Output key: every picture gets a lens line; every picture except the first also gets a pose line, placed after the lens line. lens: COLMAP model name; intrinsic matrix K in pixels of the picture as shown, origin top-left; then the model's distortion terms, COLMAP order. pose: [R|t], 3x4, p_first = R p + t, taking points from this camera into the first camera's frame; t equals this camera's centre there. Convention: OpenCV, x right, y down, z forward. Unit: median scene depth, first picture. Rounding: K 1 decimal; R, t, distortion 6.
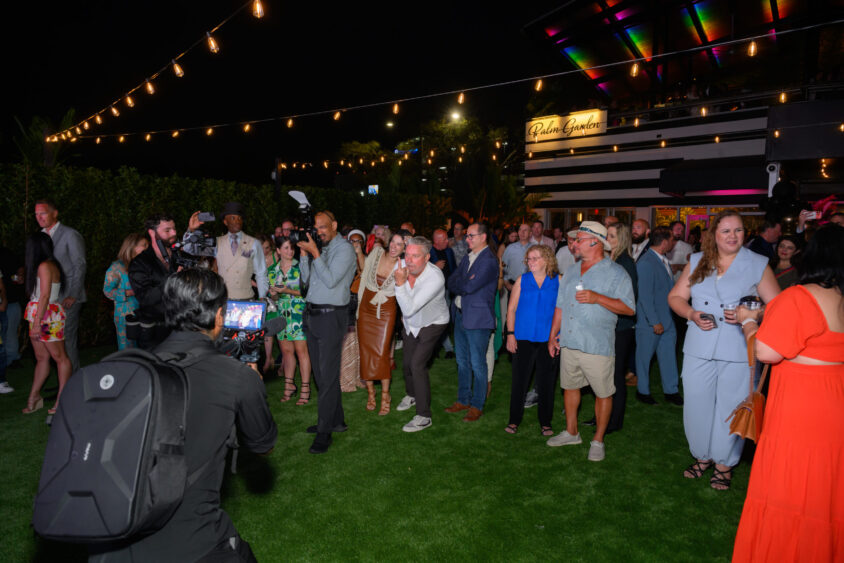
lens RADIAL K [[545.3, 0, 438.7], [0, 545.3, 272.3], [0, 0, 1]] dist [-0.005504, -0.002590]
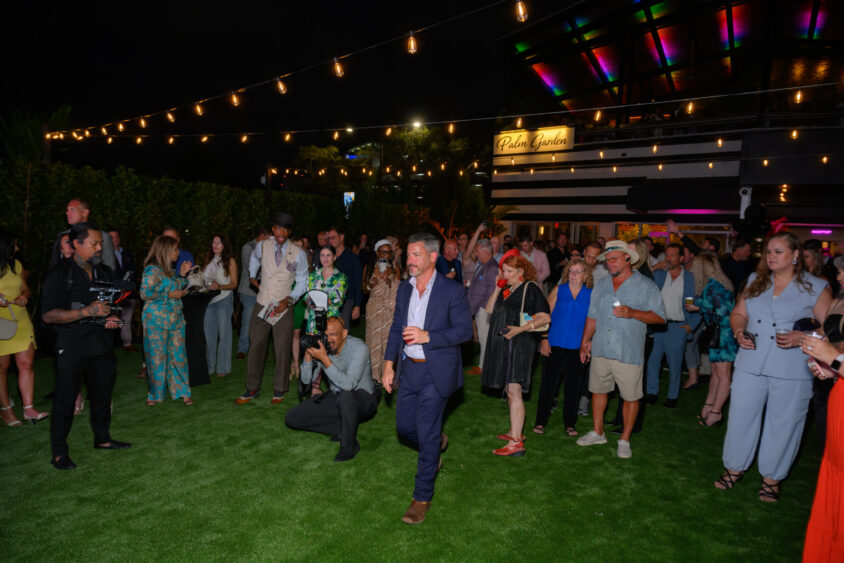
lens RADIAL K [[545.3, 0, 438.2], [0, 545.3, 283.8], [0, 0, 1]] dist [-0.005504, -0.002590]
pose [[0.996375, 0.022974, 0.081914, -0.100544], [-0.023409, 0.999716, 0.004360, -0.000415], [-0.081791, -0.006261, 0.996630, -0.033109]]
